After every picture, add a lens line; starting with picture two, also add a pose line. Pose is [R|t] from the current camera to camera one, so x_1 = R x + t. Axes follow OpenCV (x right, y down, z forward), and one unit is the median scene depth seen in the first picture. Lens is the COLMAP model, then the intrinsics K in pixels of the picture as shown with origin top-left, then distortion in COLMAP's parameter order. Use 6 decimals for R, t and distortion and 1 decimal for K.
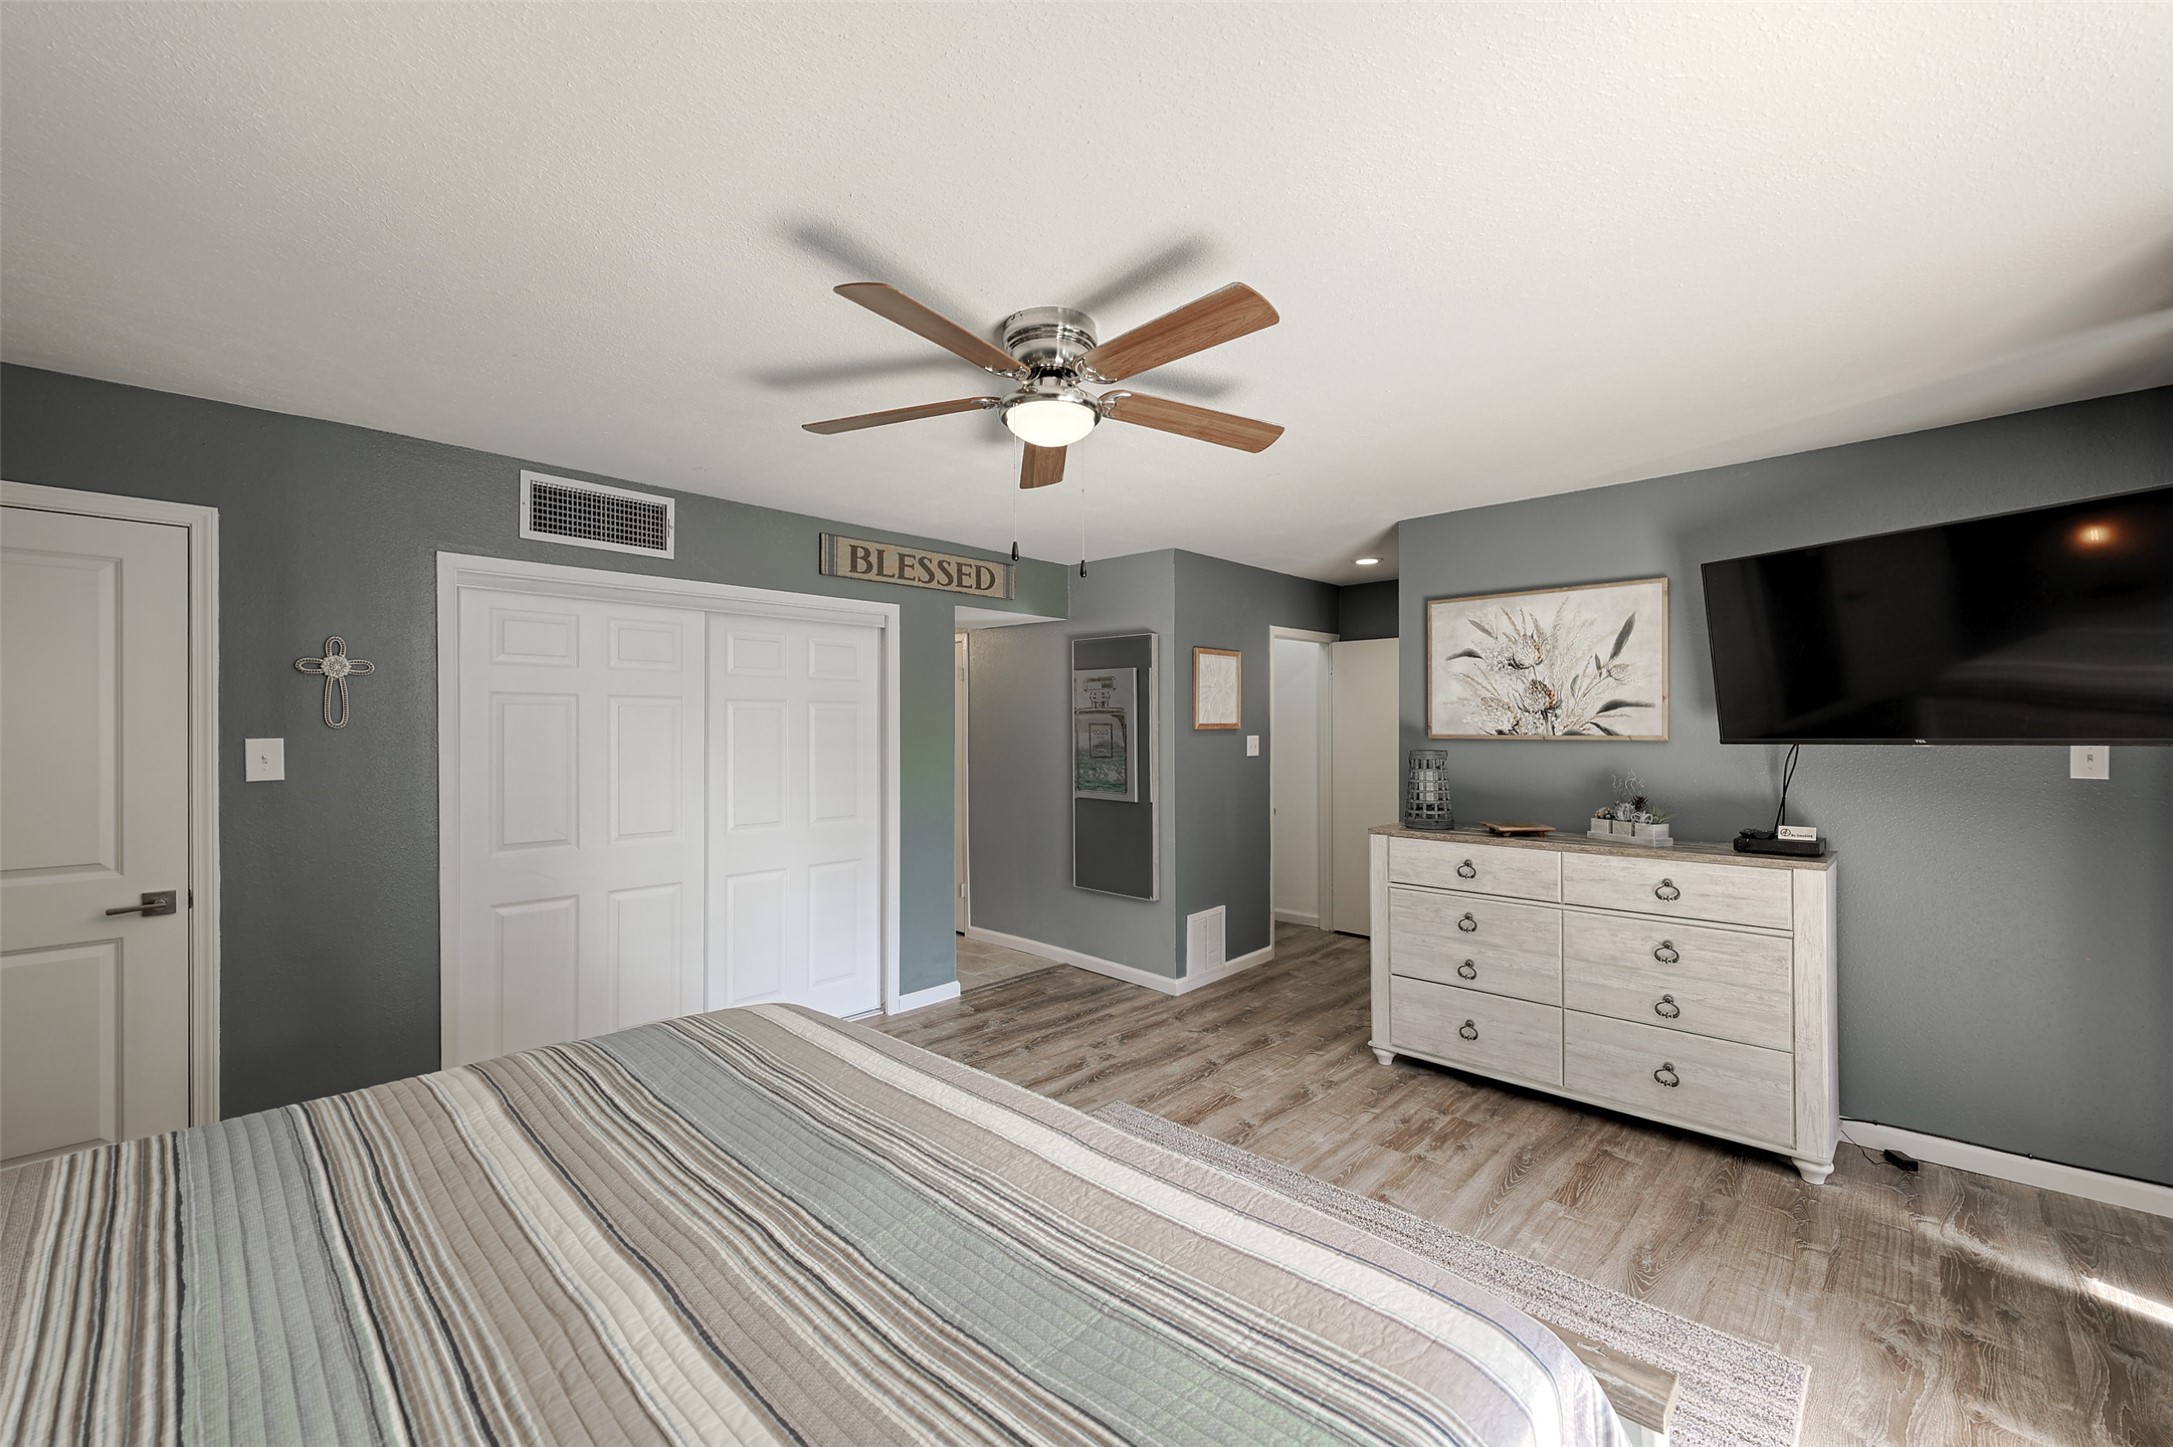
lens RADIAL K [[877.6, 0, 1084.5], [0, 877.6, 728.6], [0, 0, 1]] dist [-0.000584, 0.000317]
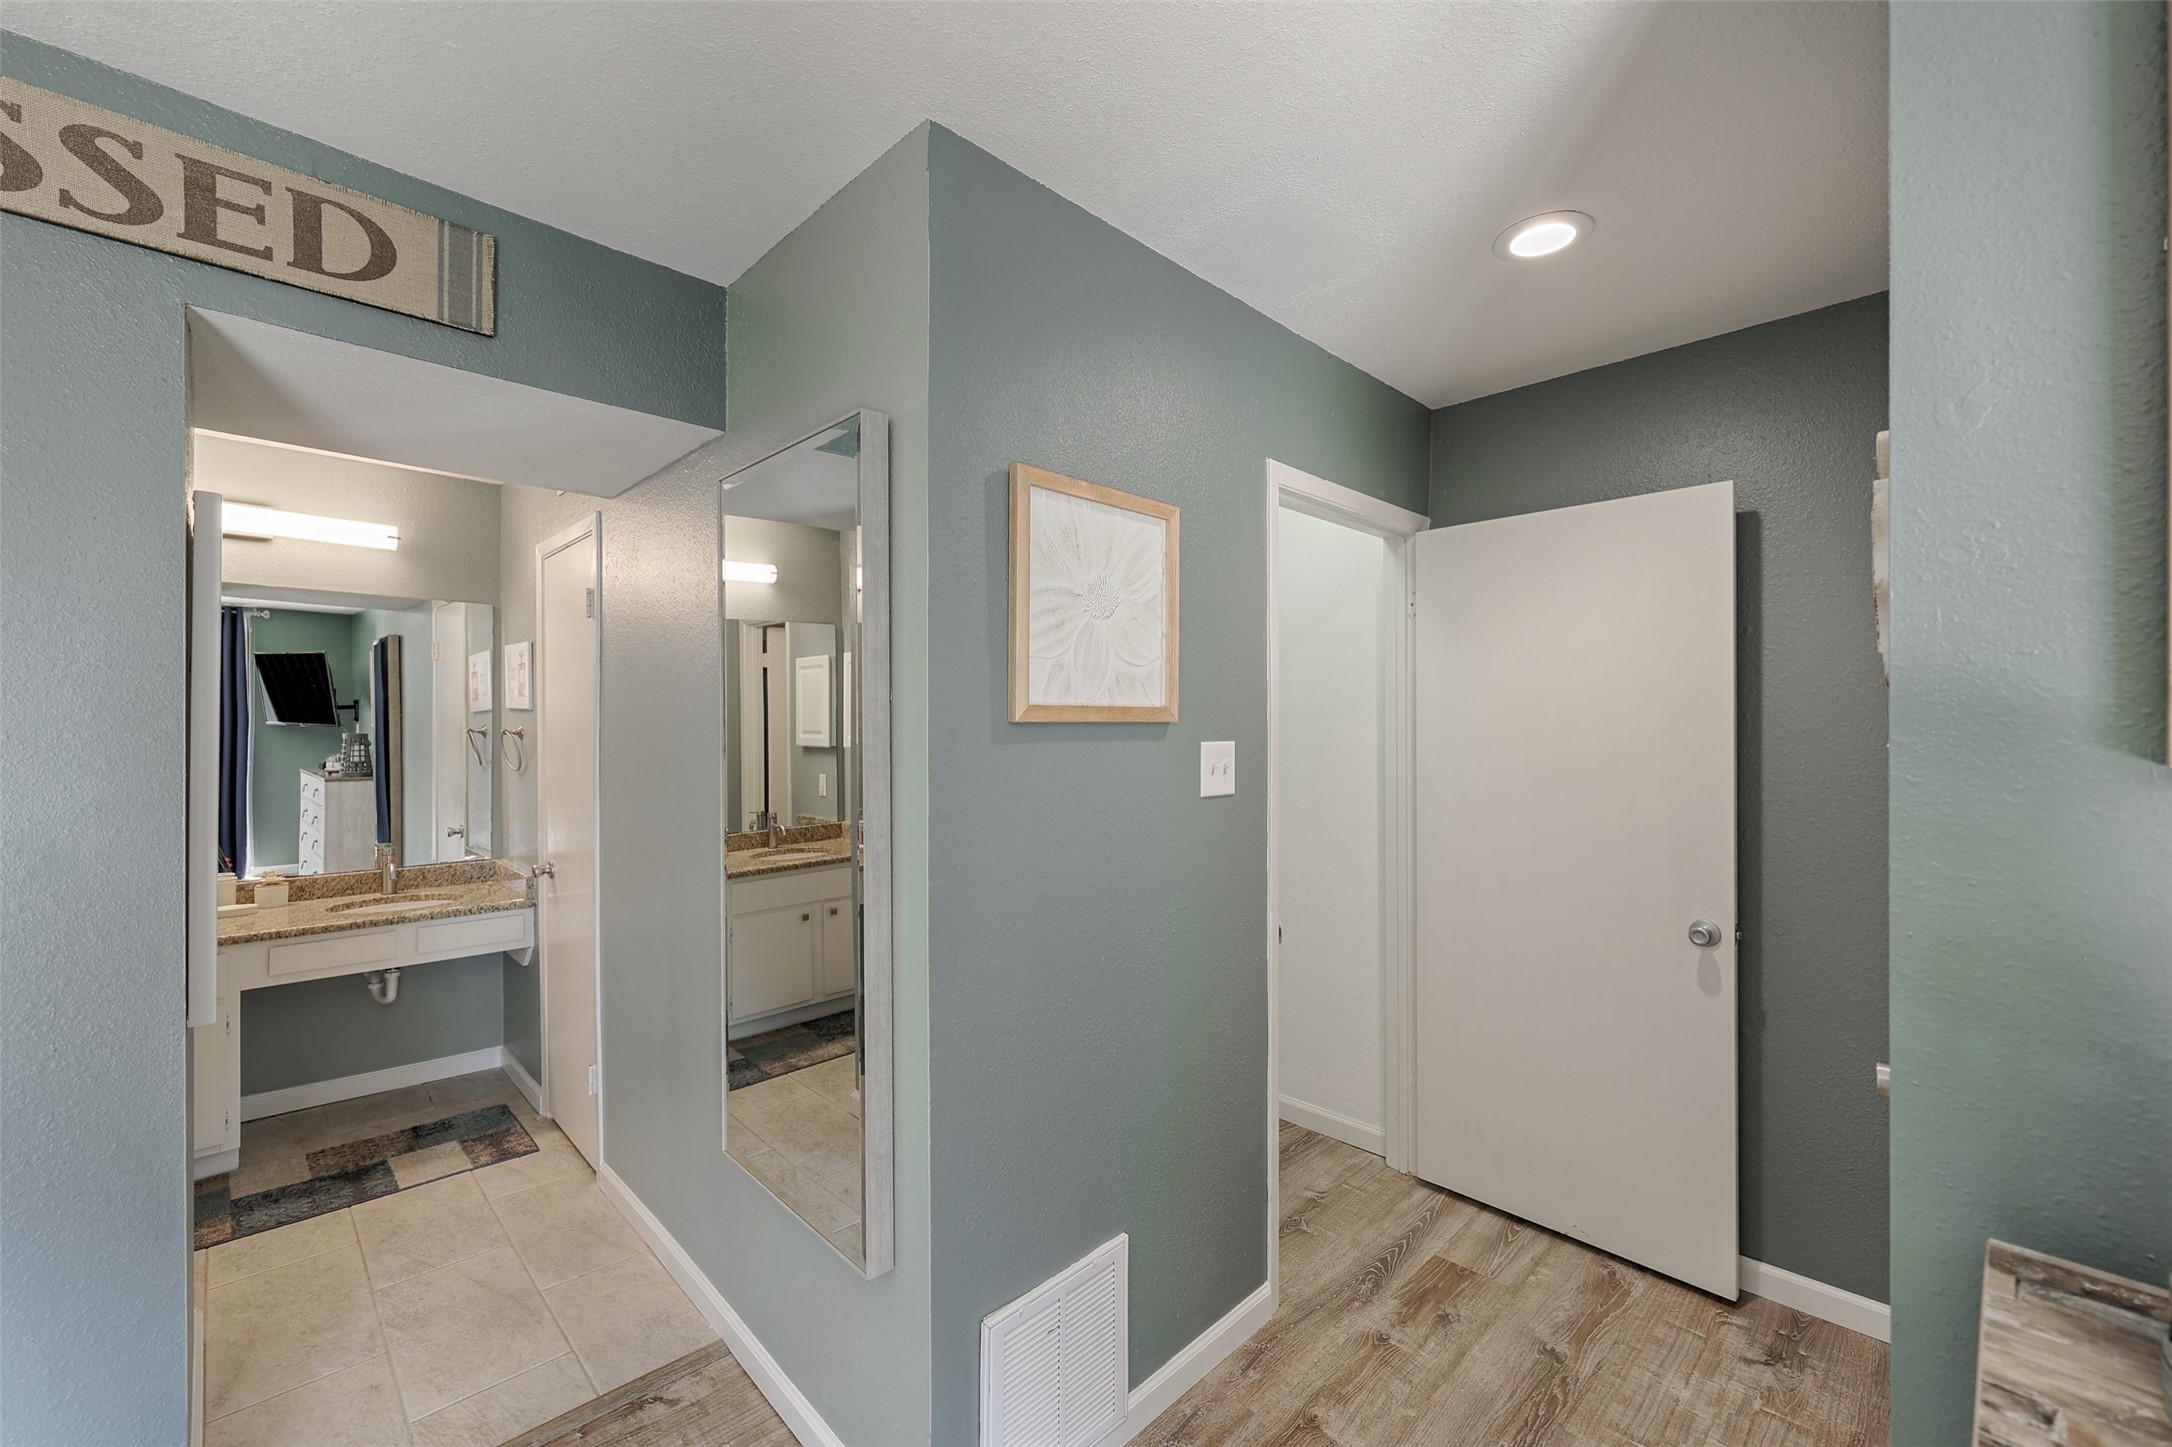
lens RADIAL K [[877.1, 0, 1097.5], [0, 877.1, 723.2], [0, 0, 1]] dist [-0.000584, 0.000317]
pose [[0.999681, 0.002621, -0.025109, 0.216290], [-0.002742, 0.999985, -0.004778, 0.003516], [0.025097, 0.004845, 0.999673, 0.902023]]
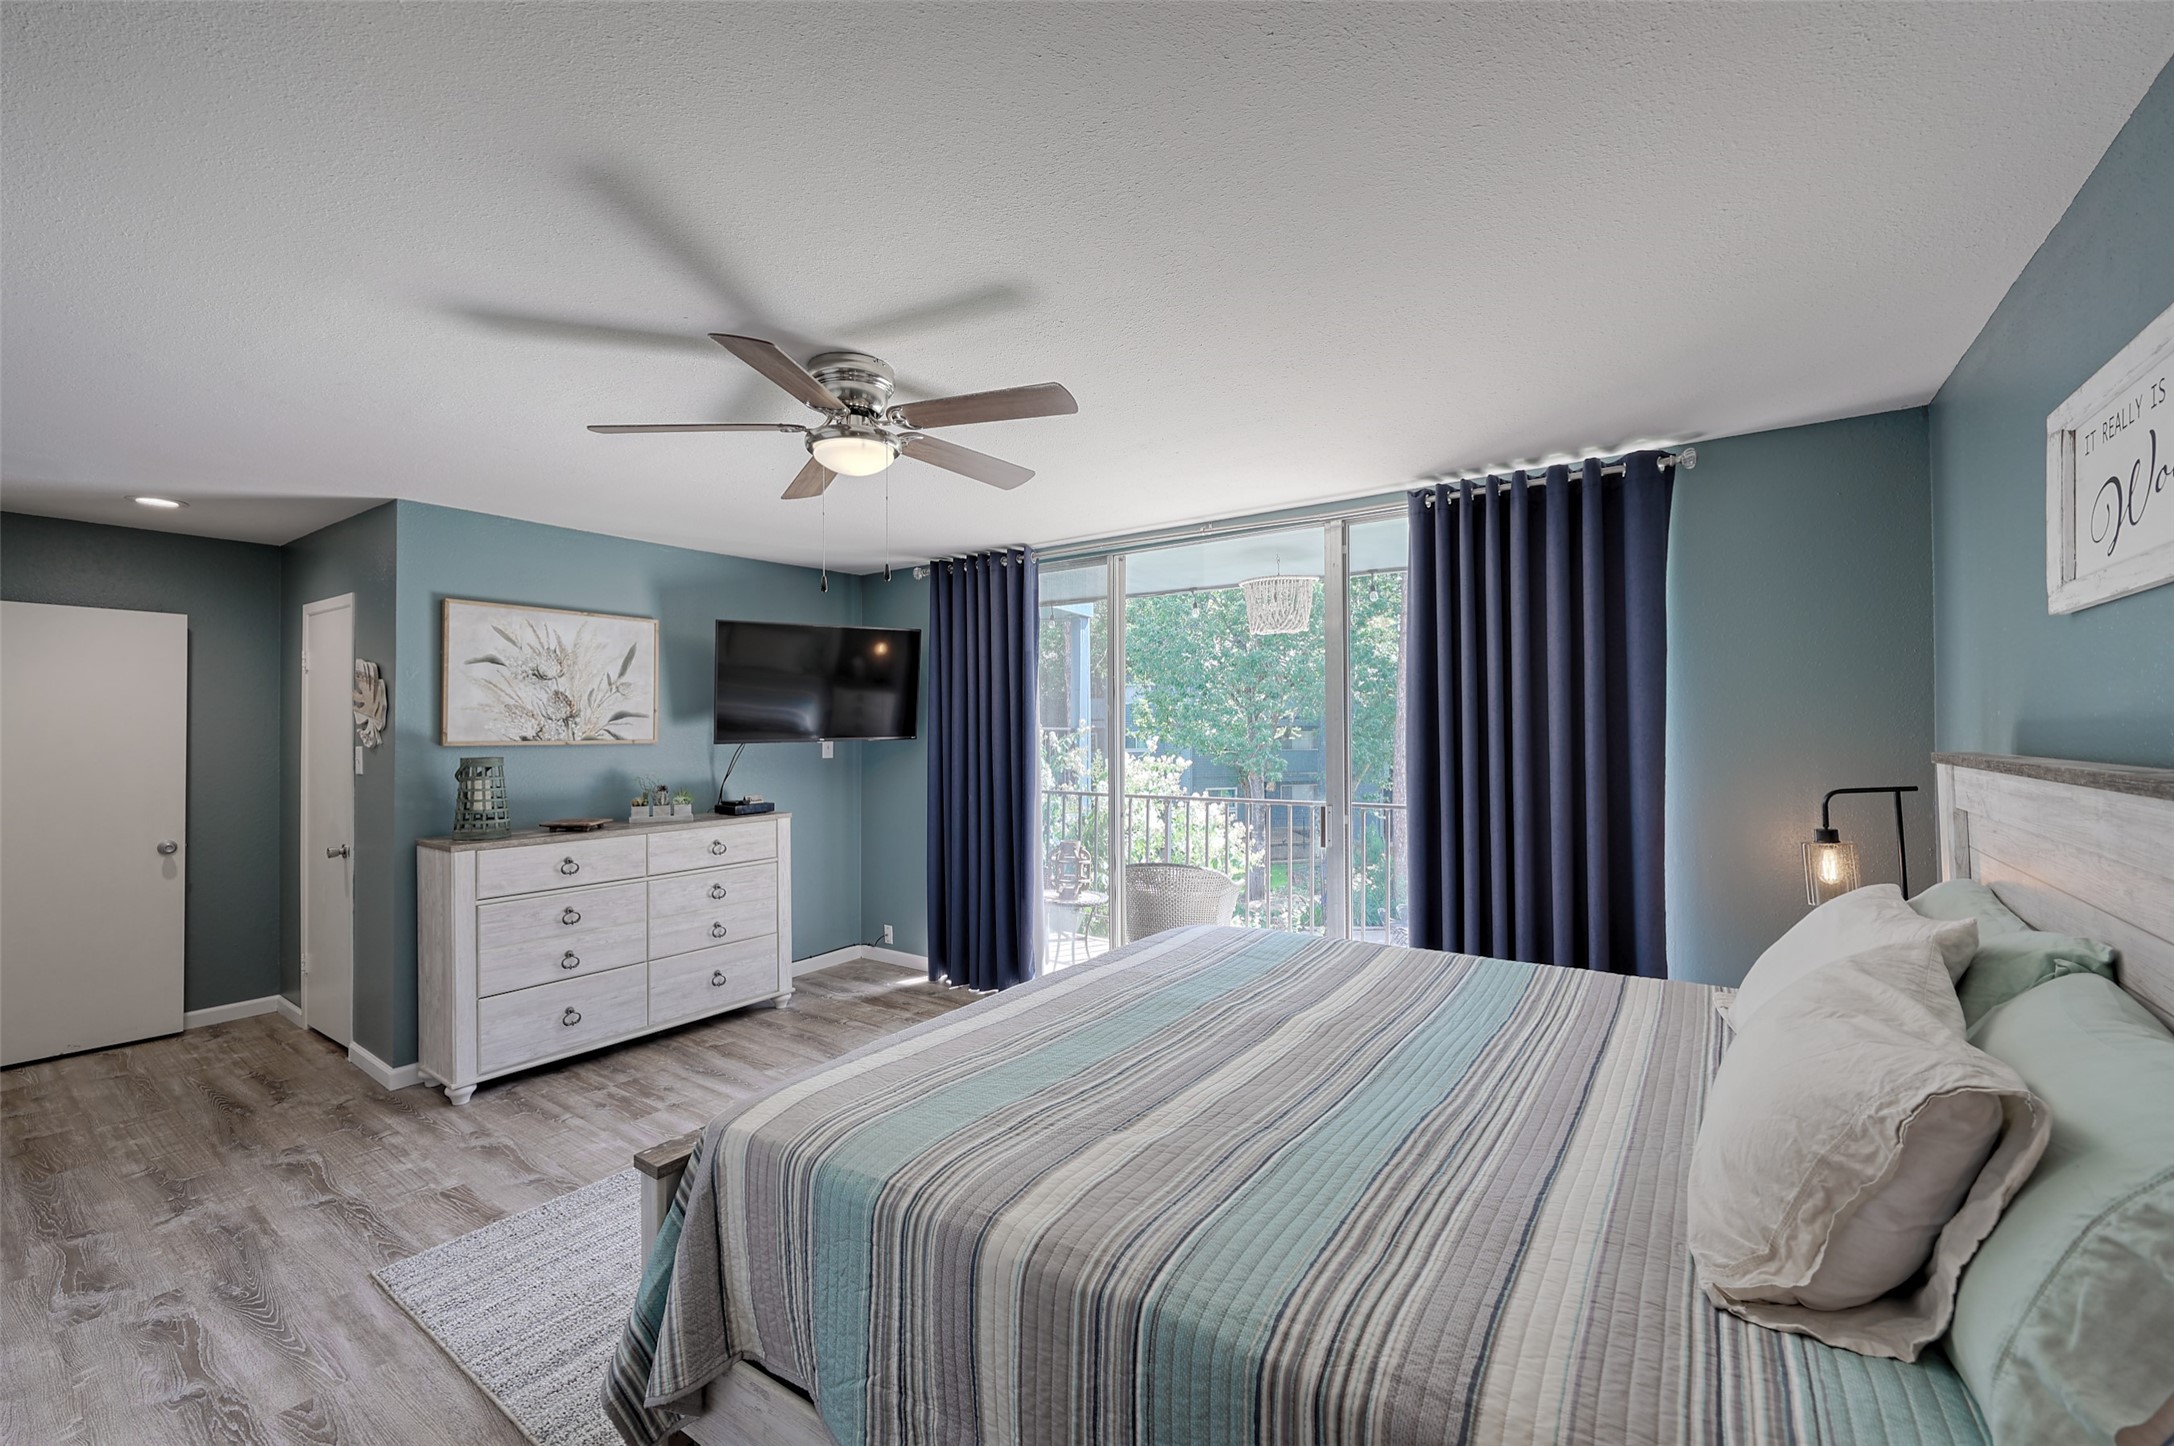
lens RADIAL K [[878.0, 0, 1091.6], [0, 878.0, 732.9], [0, 0, 1]] dist [-0.000584, 0.000317]
pose [[-0.141138, 0.001800, 0.989988, -0.665084], [0.009458, 0.999955, -0.000469, 0.004392], [-0.989945, 0.009297, -0.141149, 0.486966]]
